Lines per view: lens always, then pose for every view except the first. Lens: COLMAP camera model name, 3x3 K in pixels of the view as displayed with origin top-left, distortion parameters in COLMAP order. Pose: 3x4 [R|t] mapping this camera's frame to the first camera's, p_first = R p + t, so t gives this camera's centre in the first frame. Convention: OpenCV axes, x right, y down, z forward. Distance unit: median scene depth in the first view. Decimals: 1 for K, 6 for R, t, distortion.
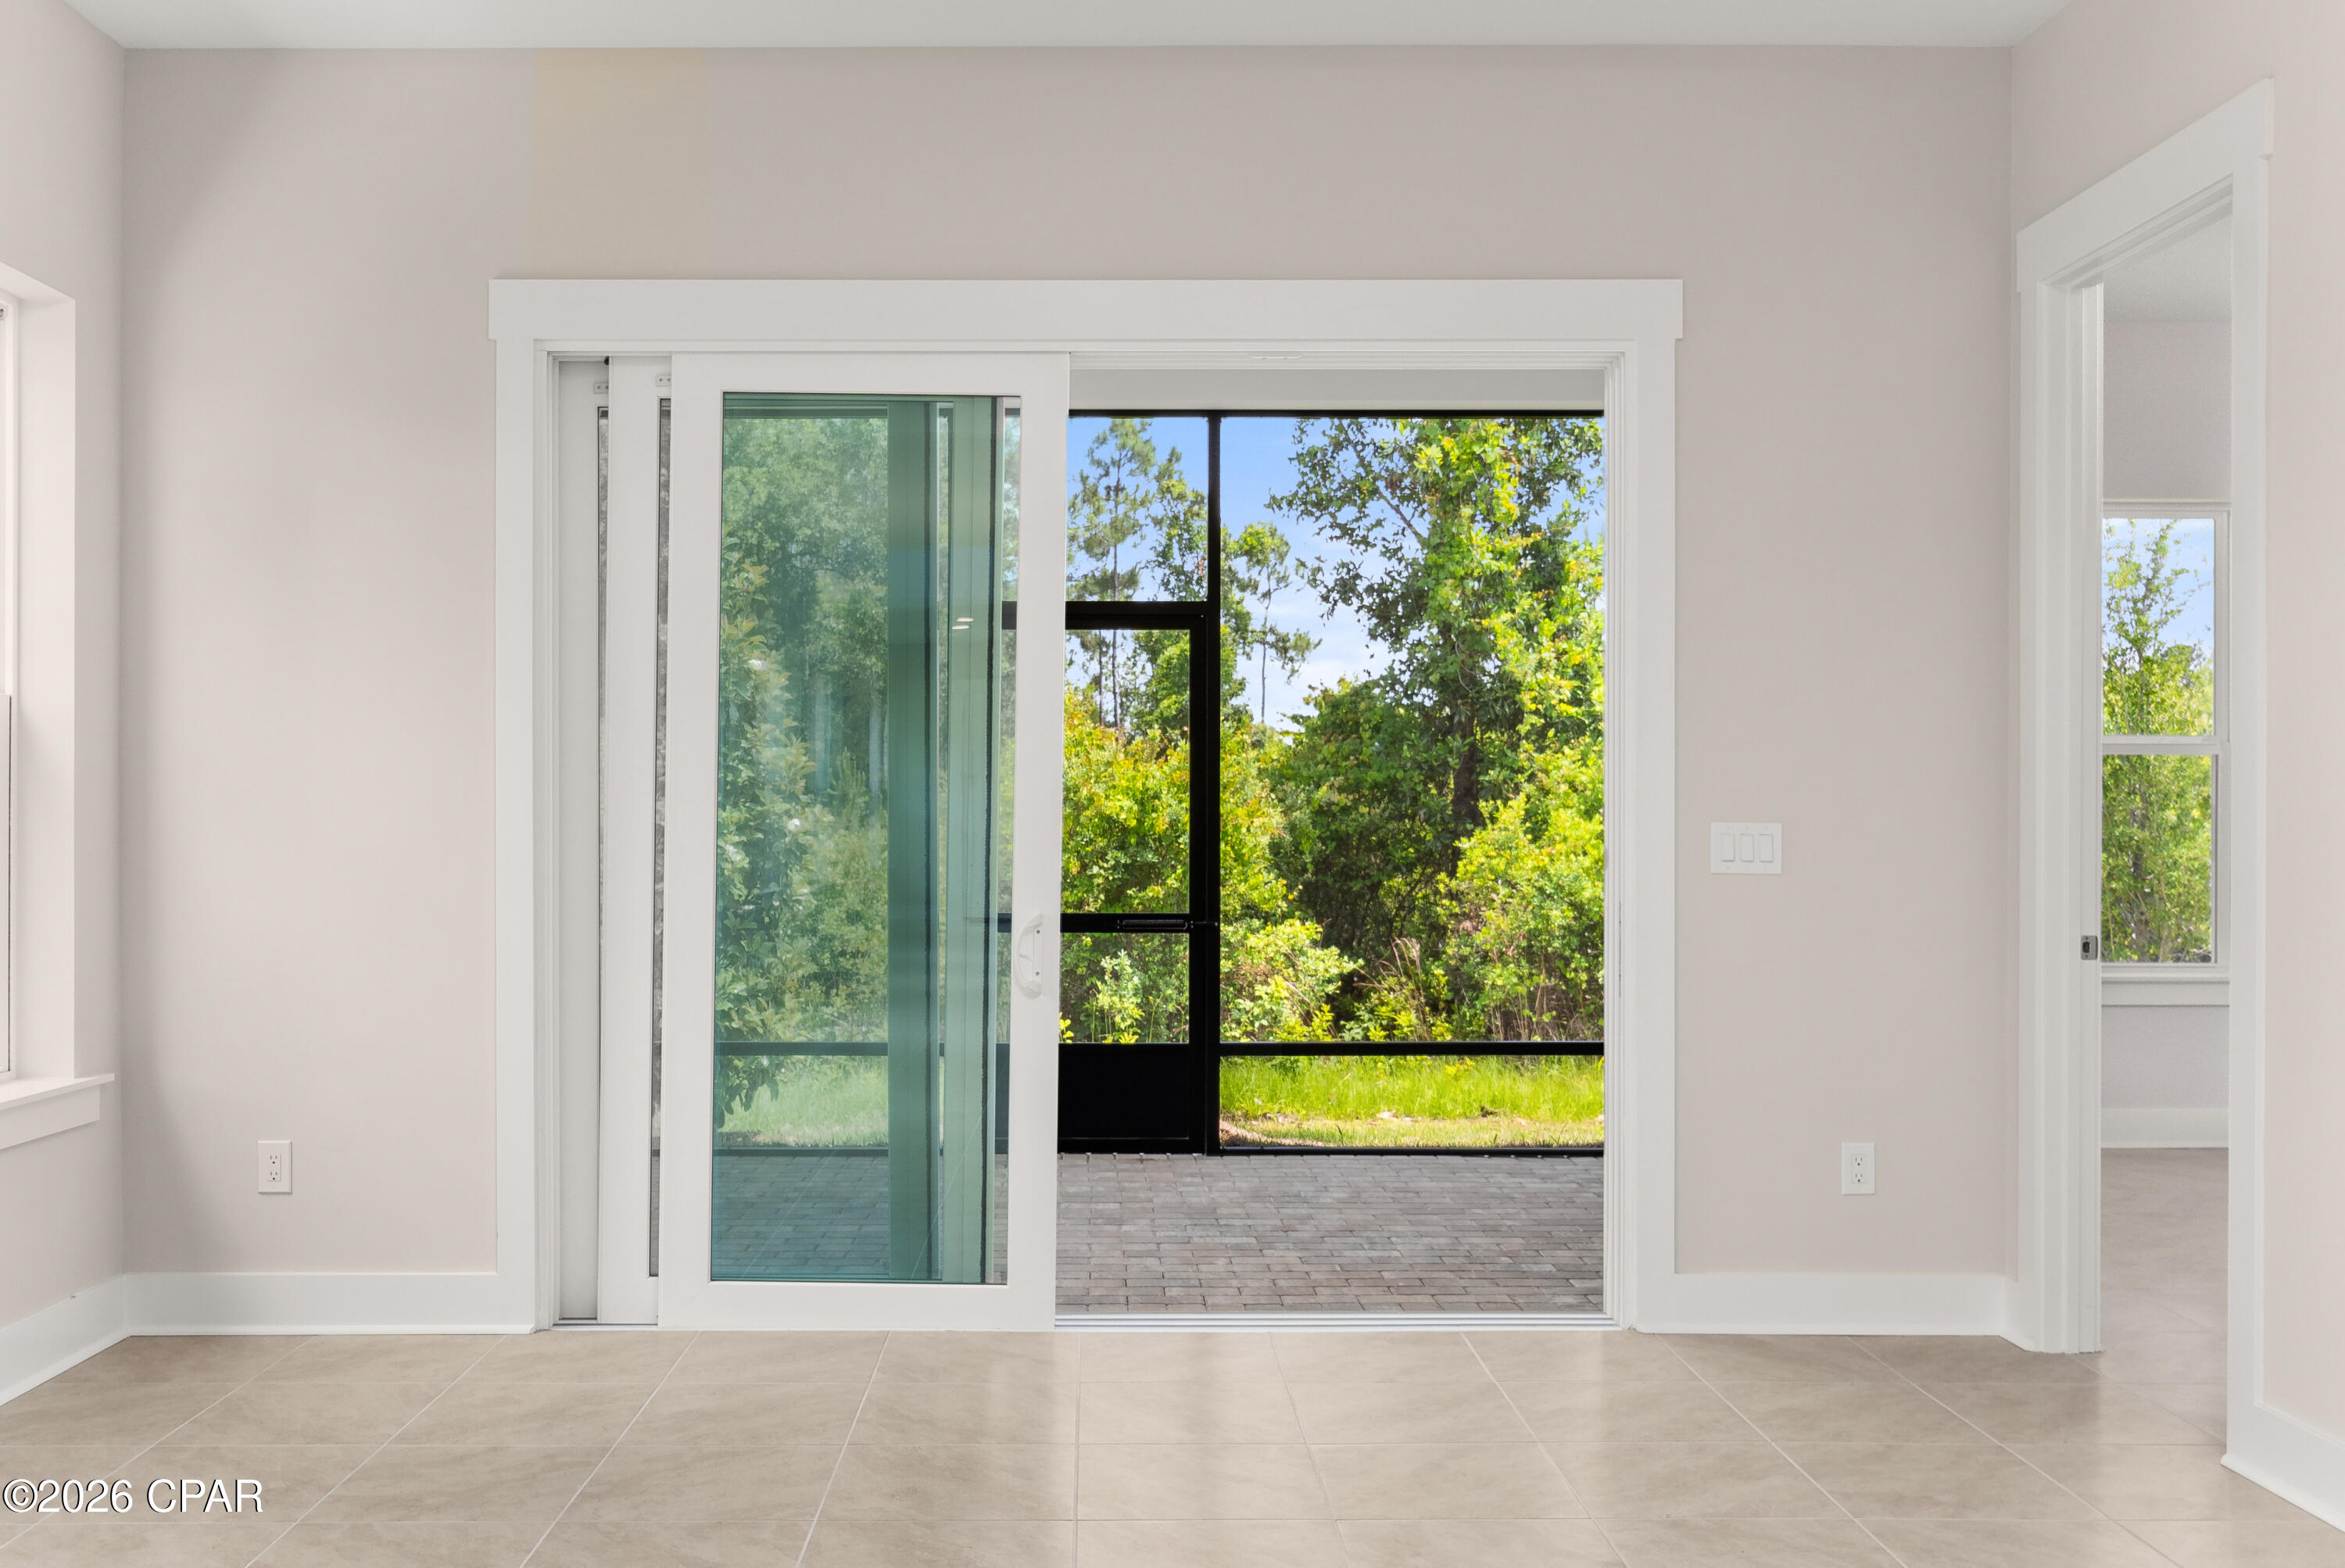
lens RADIAL K [[2136.9, 0, 1057.5], [0, 2136.9, 840.9], [0, 0, 1]] dist [0.053129, -0.000260]
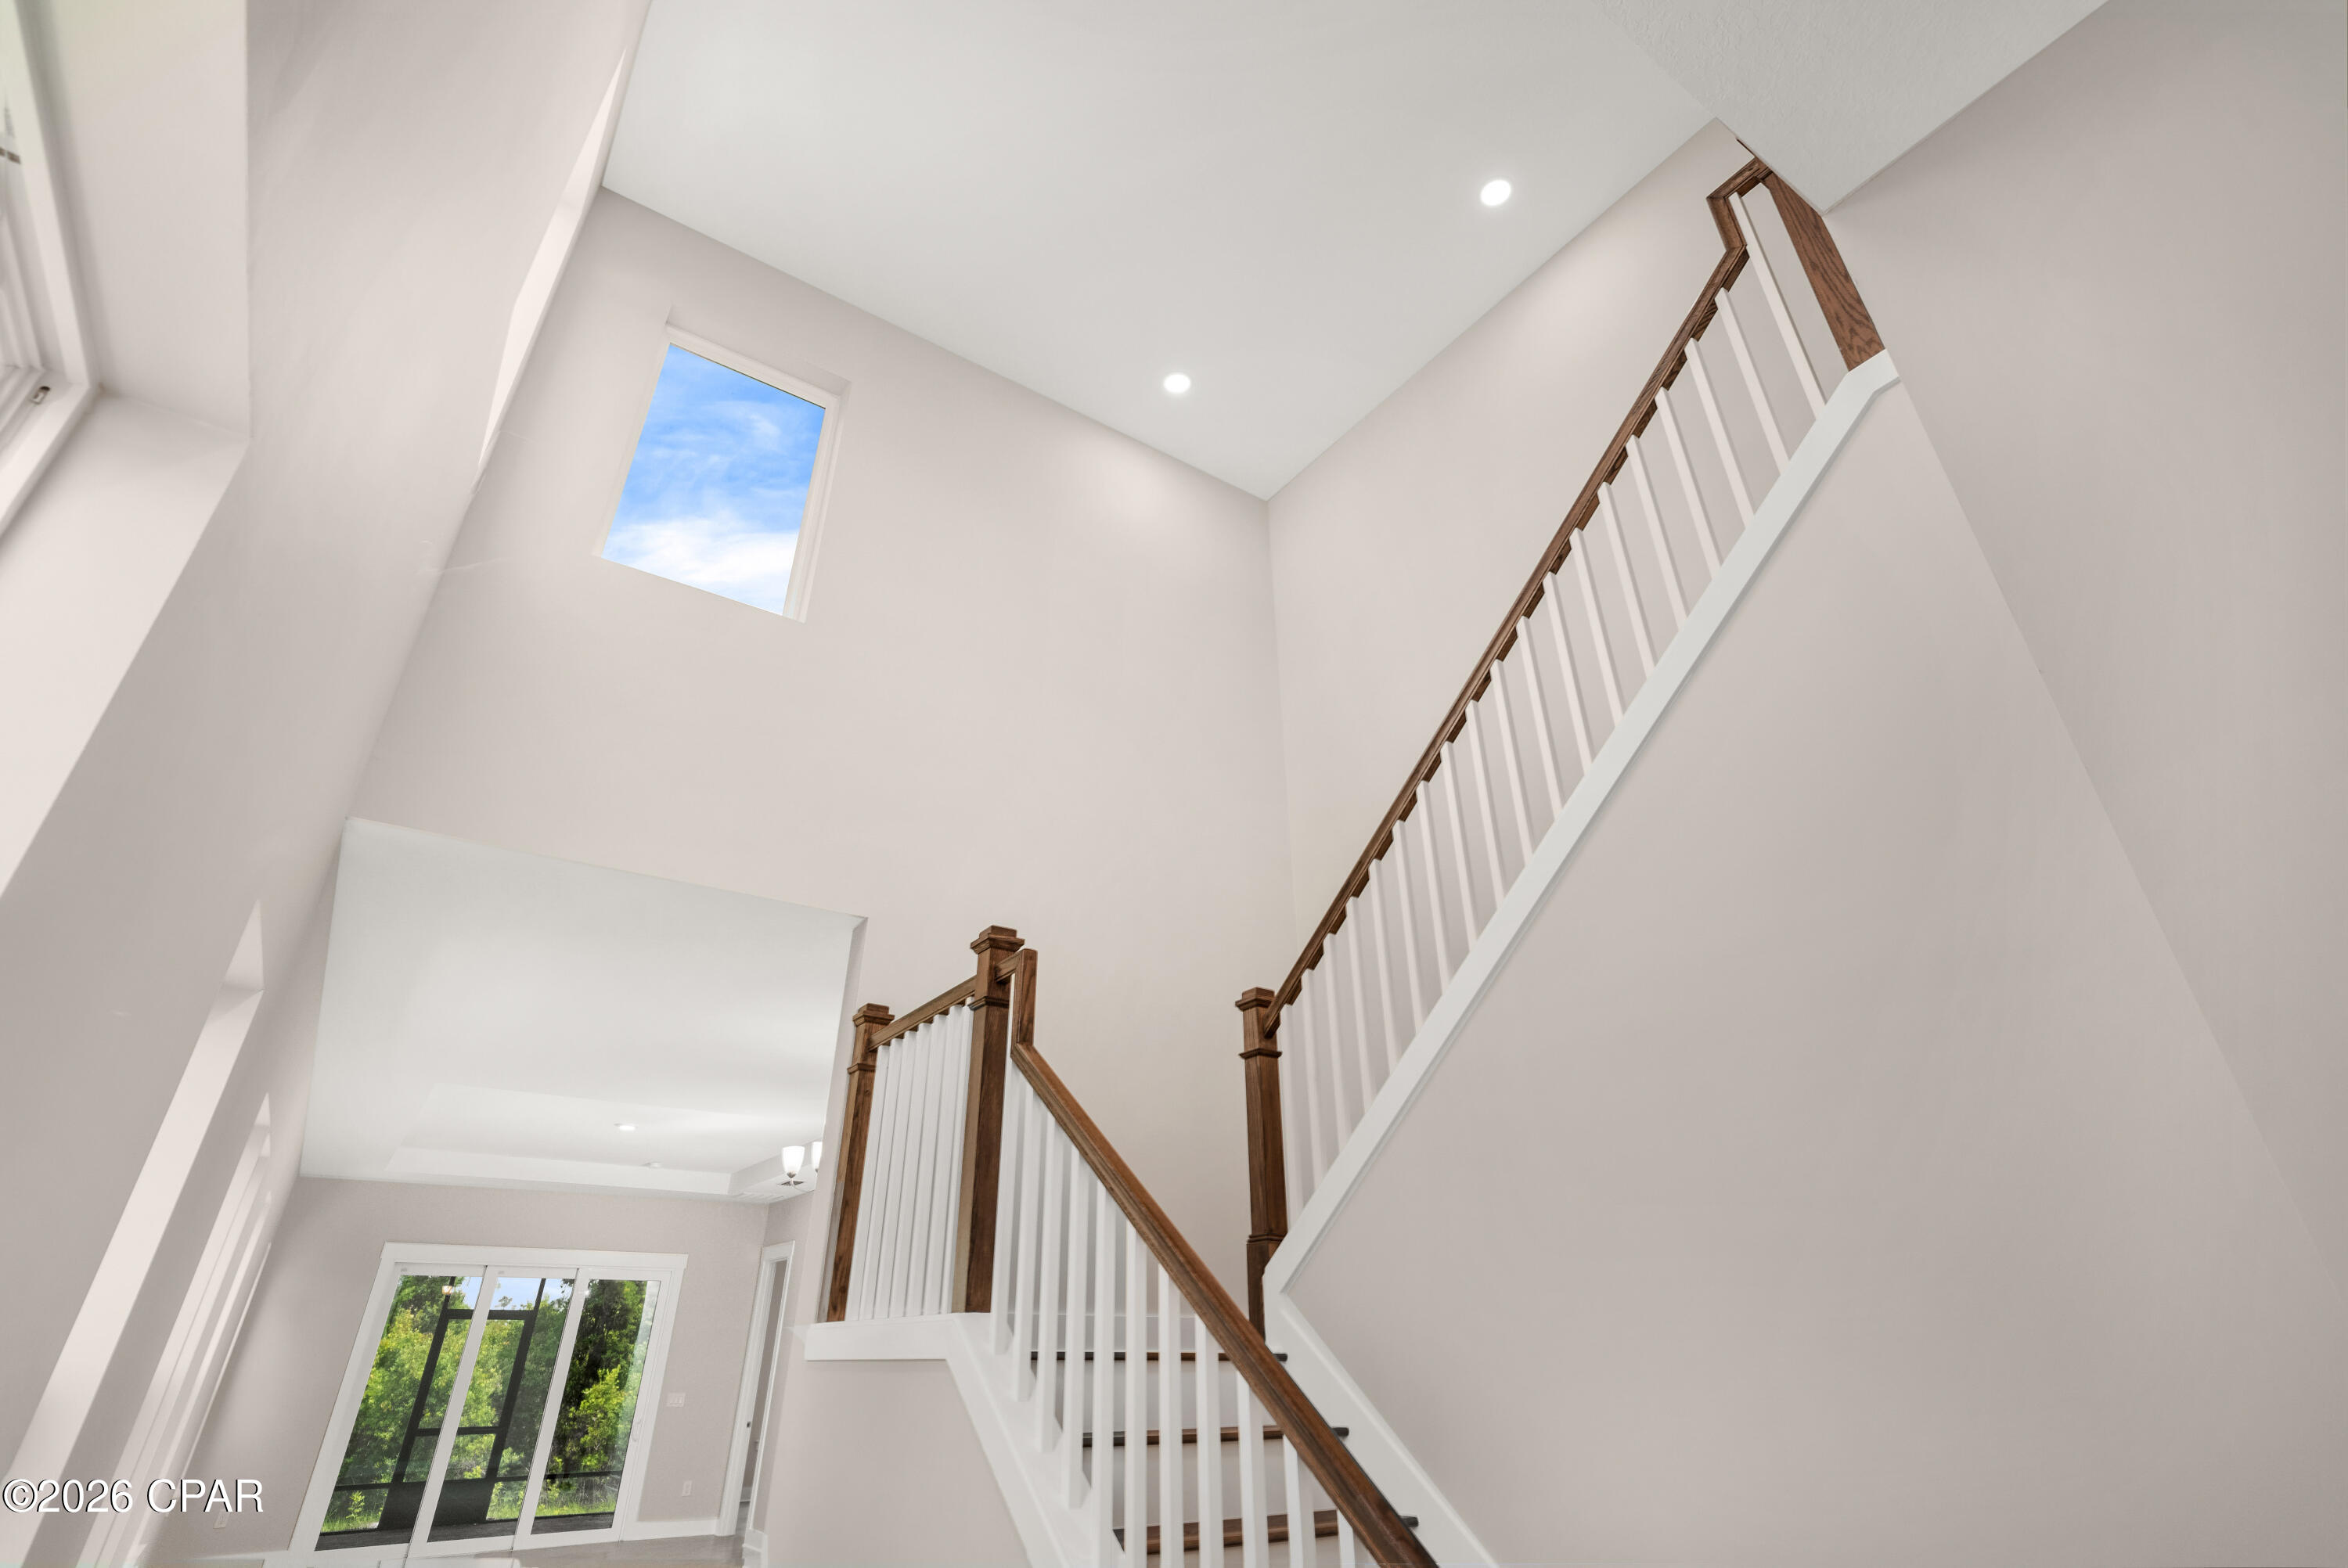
lens RADIAL K [[1127.2, 0, 1177.0], [0, 1127.2, 713.2], [0, 0, 1]] dist [0.004405, 0.002264]
pose [[0.811128, 0.291398, 0.507107, -0.126597], [0.006028, 0.862834, -0.505452, -0.009719], [-0.584837, 0.413043, 0.698112, -0.525351]]
